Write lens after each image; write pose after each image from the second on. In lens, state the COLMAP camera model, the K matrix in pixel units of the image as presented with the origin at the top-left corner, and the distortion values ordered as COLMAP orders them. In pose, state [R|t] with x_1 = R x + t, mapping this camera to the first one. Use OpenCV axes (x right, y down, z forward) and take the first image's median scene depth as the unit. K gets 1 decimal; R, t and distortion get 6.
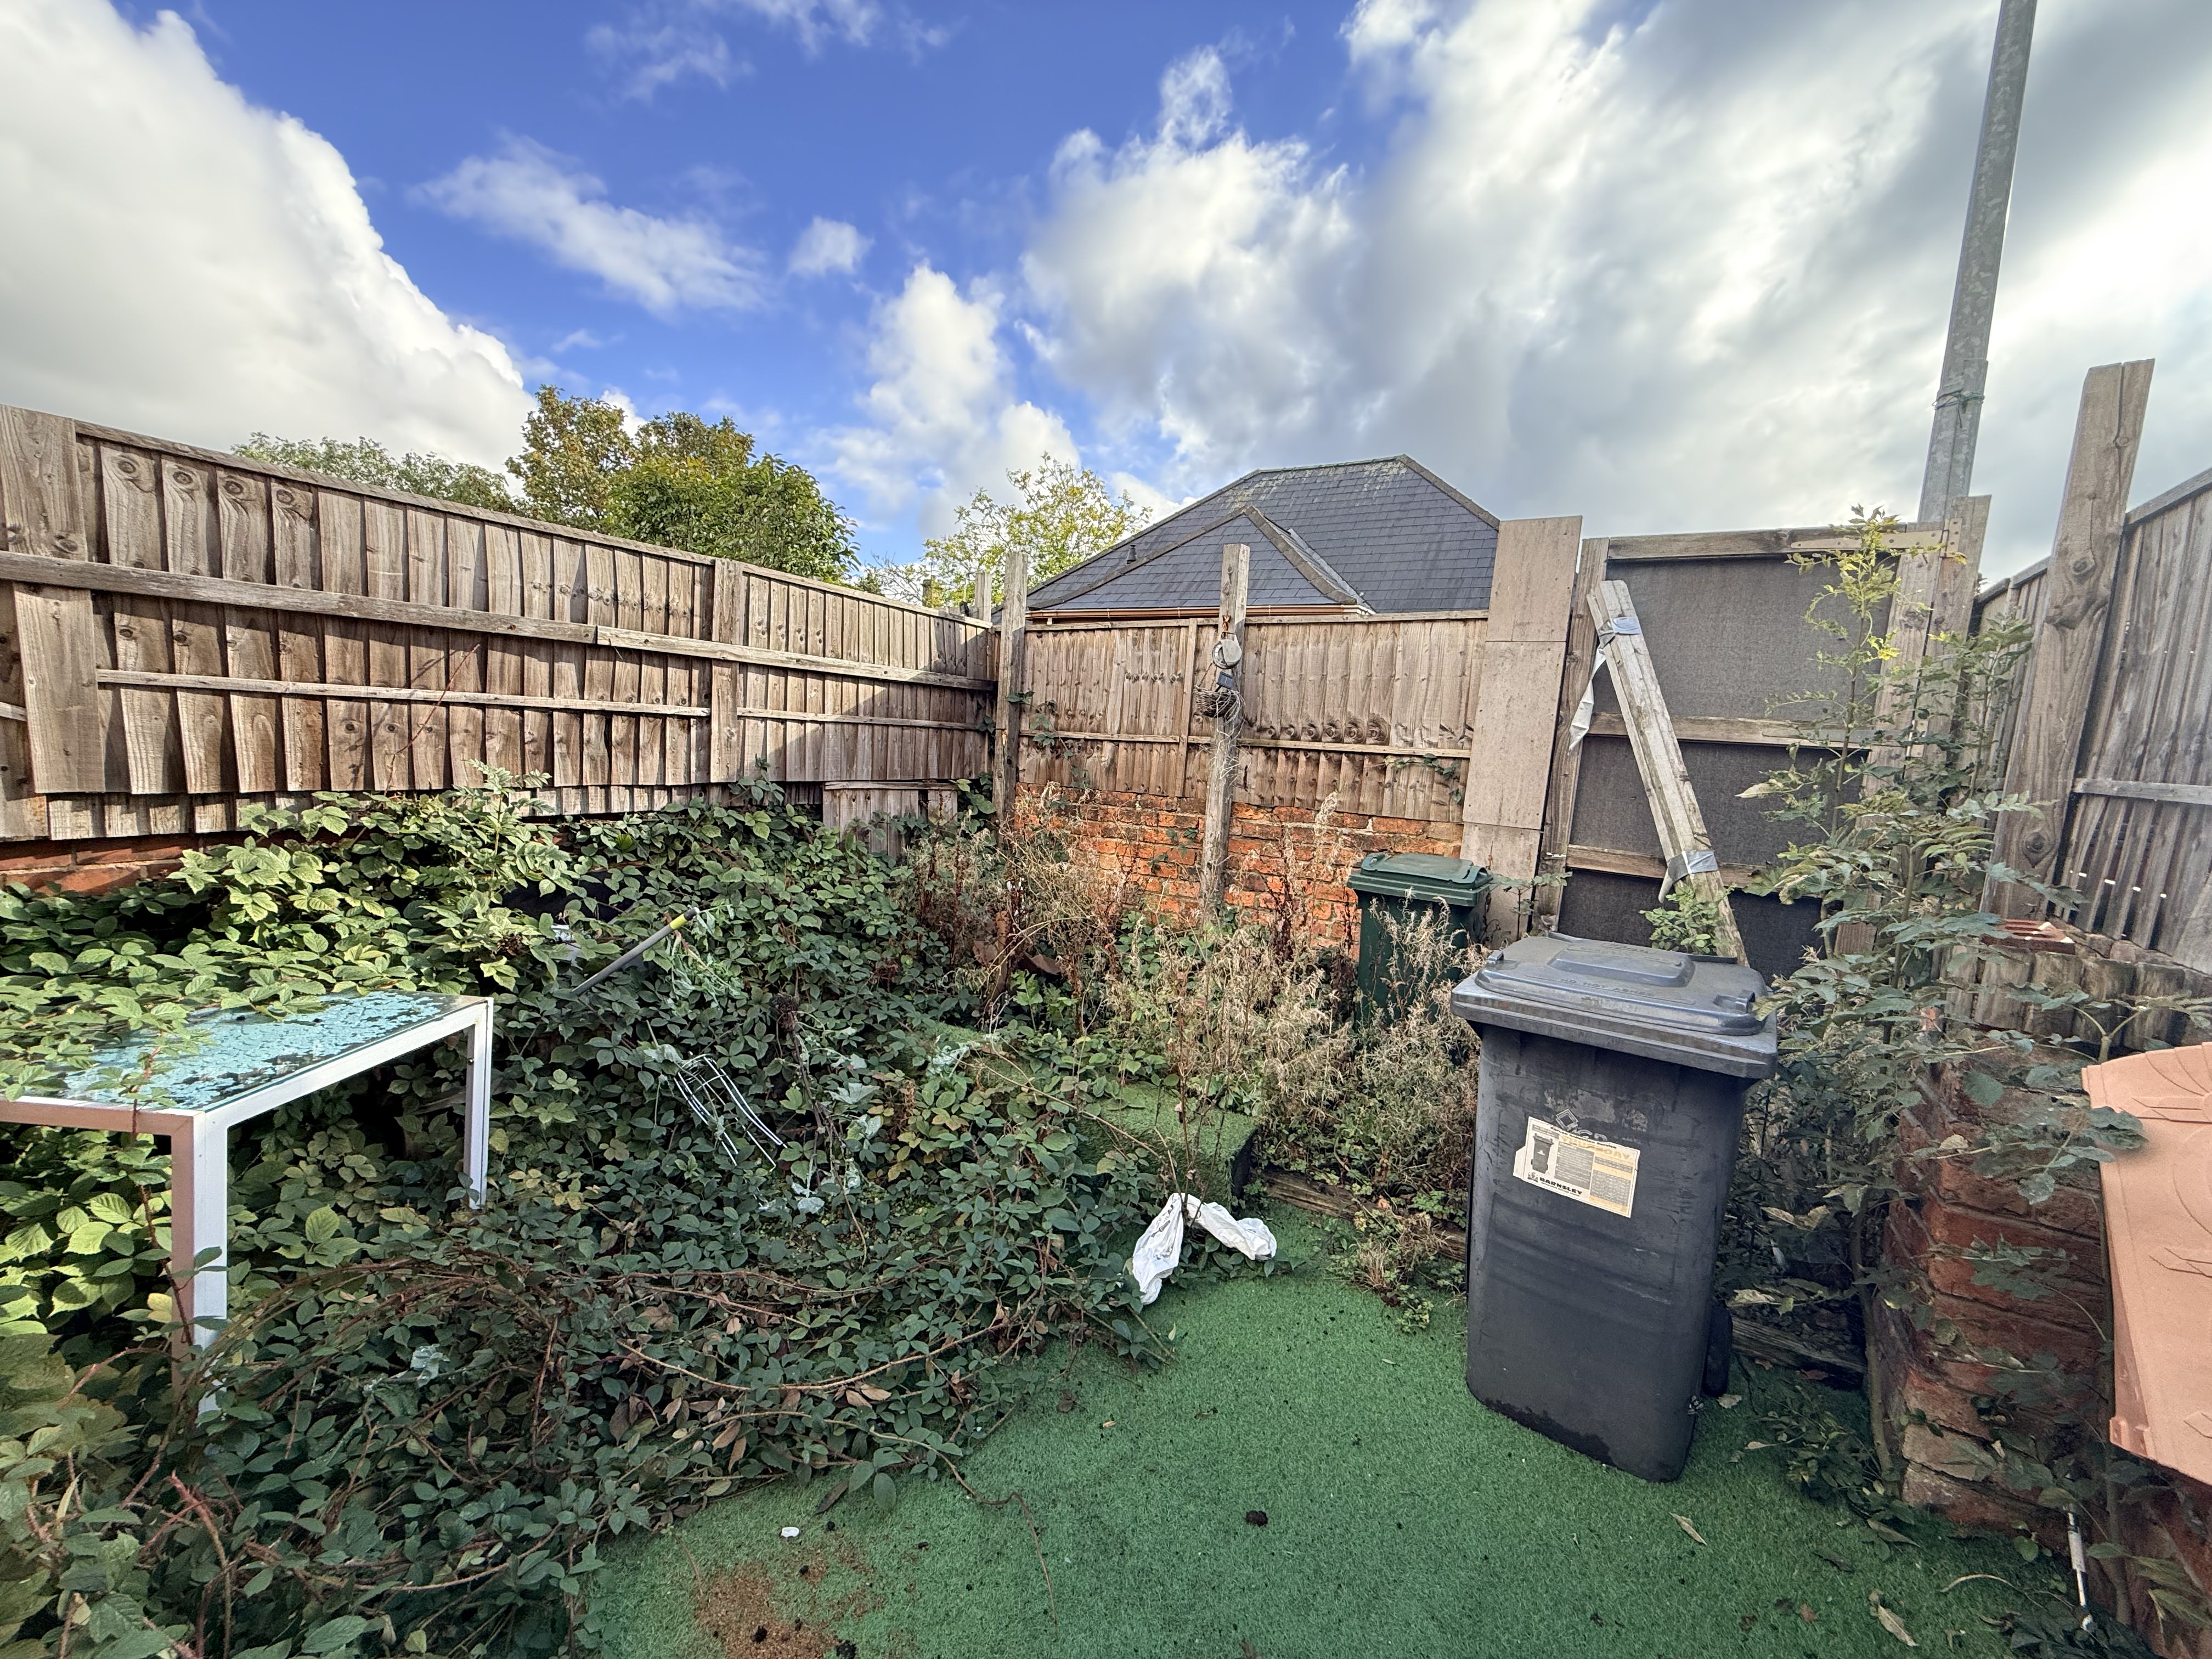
lens RADIAL K [[883.4, 0, 1108.3], [0, 883.4, 837.2], [0, 0, 1]] dist [0.000071, 0.000292]
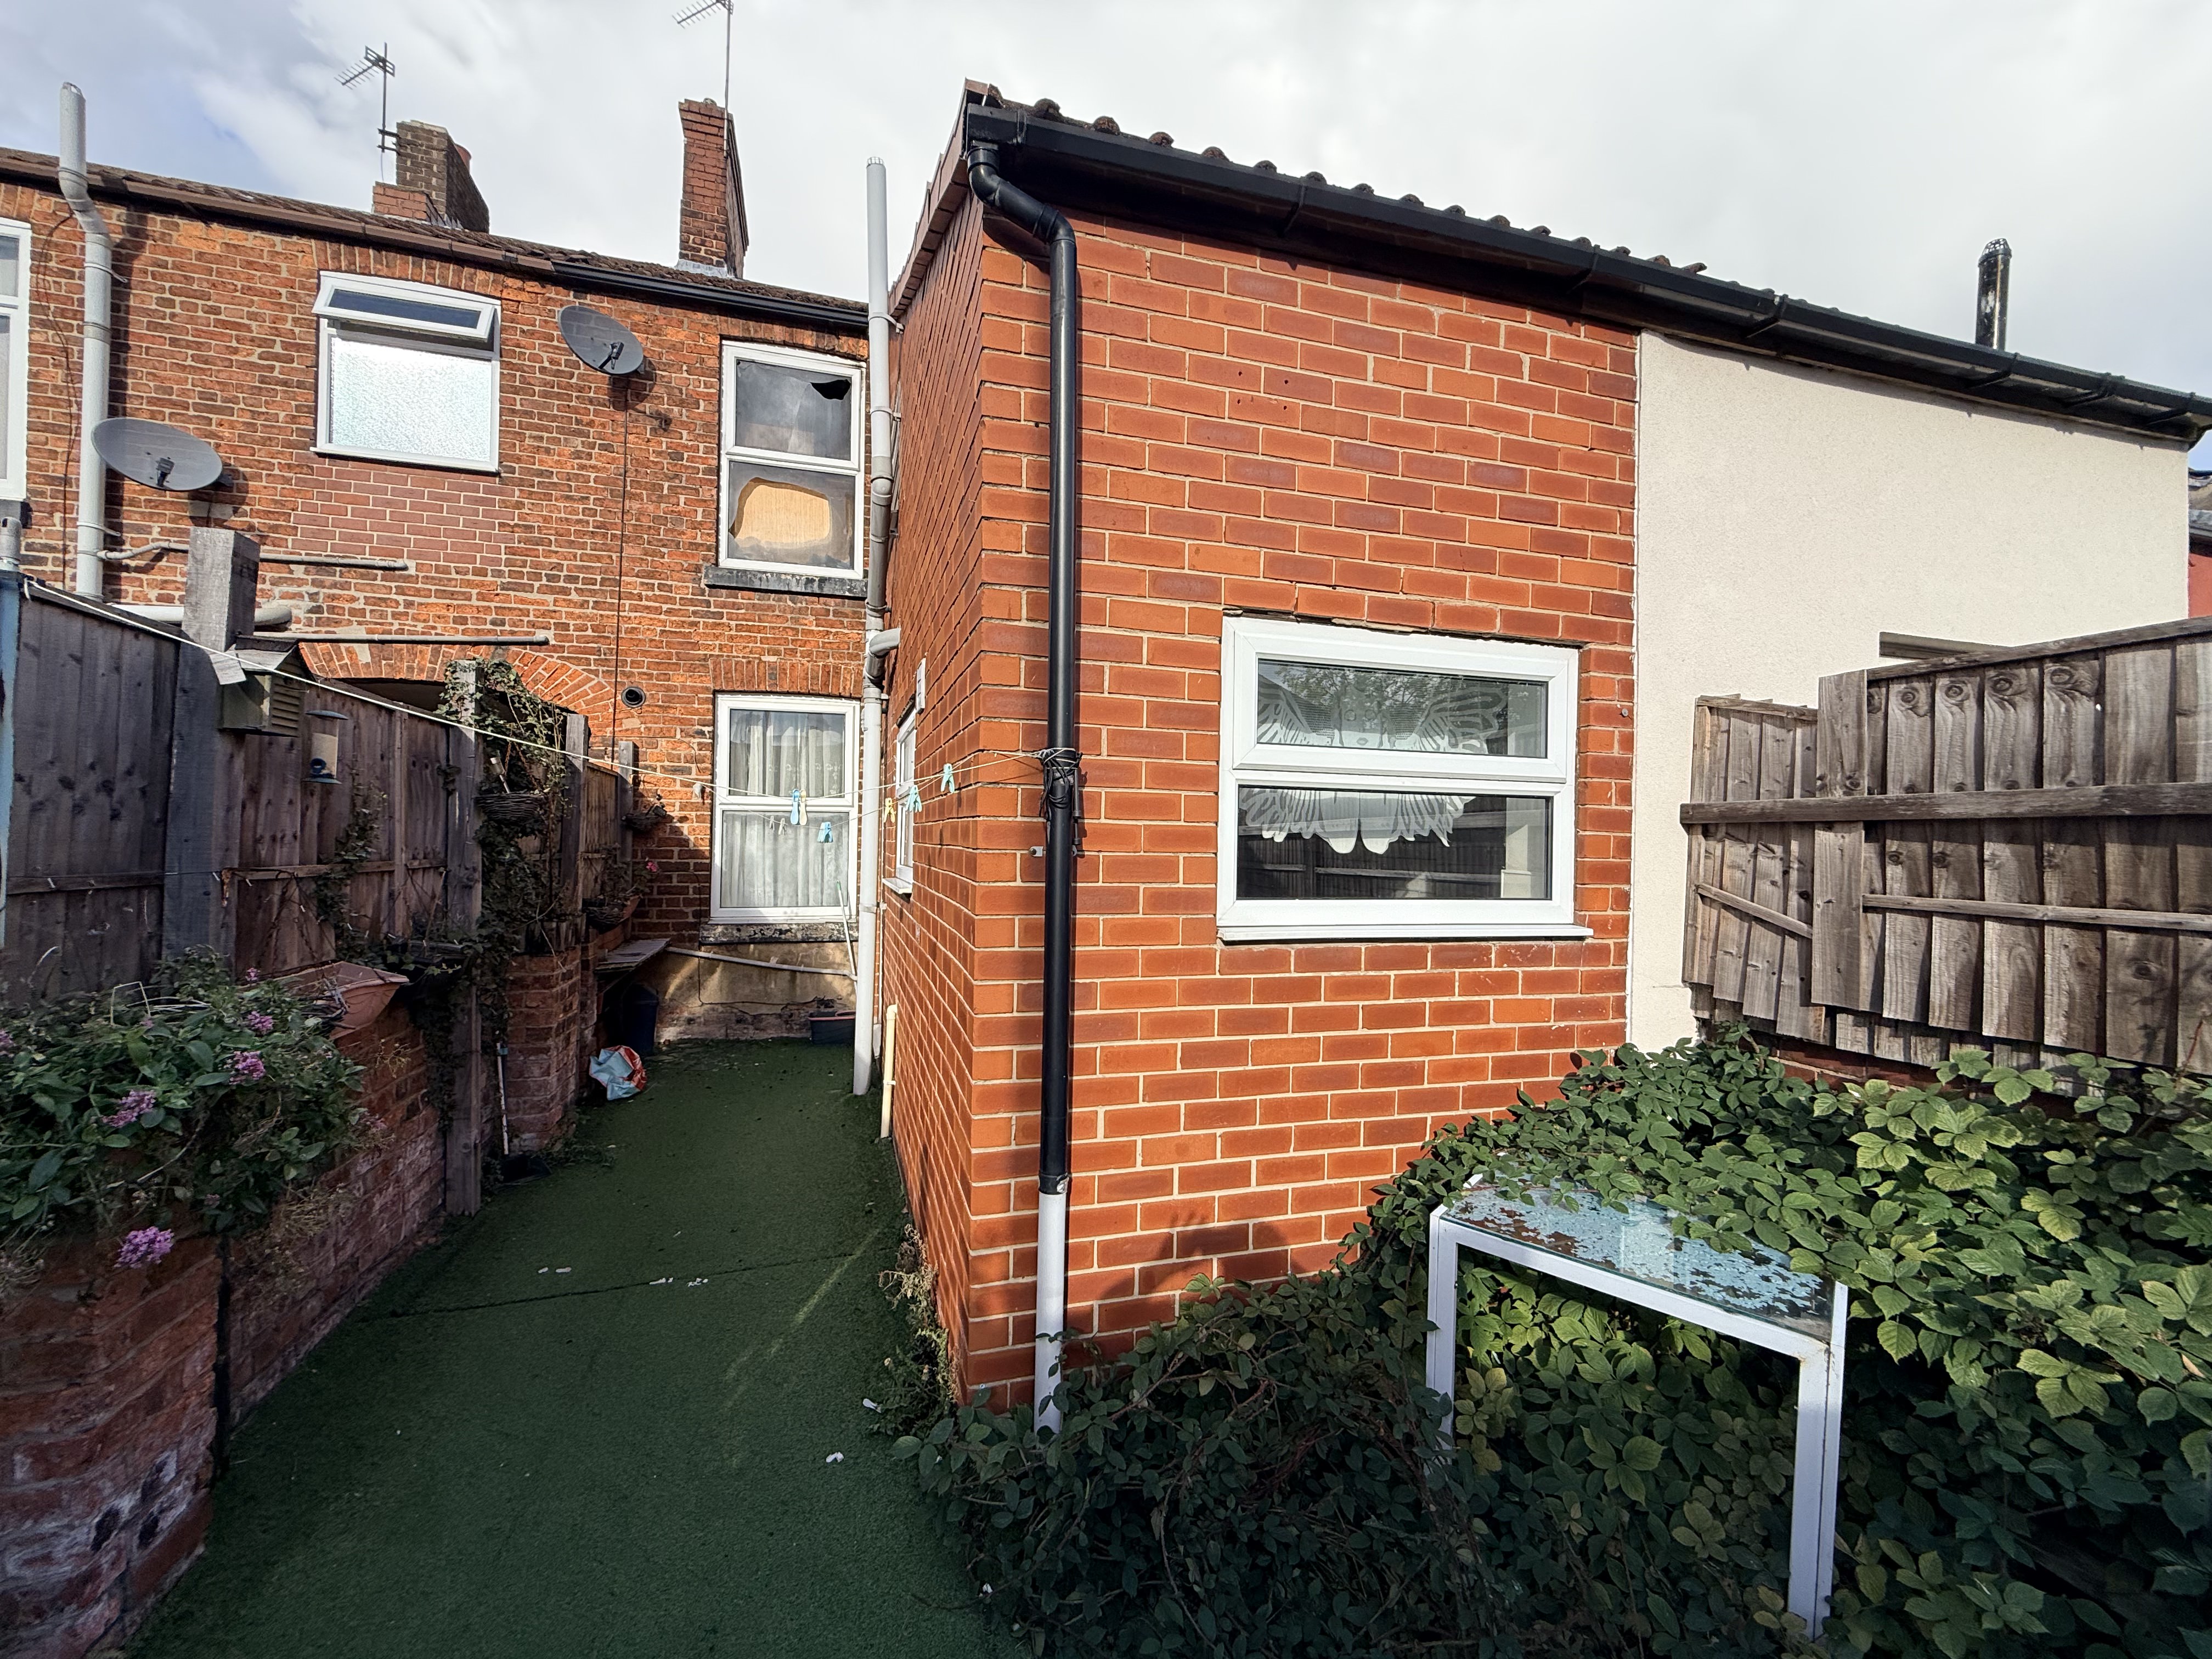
lens RADIAL K [[883.4, 0, 1109.6], [0, 883.4, 837.2], [0, 0, 1]] dist [0.000071, 0.000292]
pose [[-0.645924, -0.079605, -0.759240, 0.218931], [-0.152660, 0.987929, 0.026293, -0.135500], [0.747982, 0.132889, -0.650279, 0.919886]]
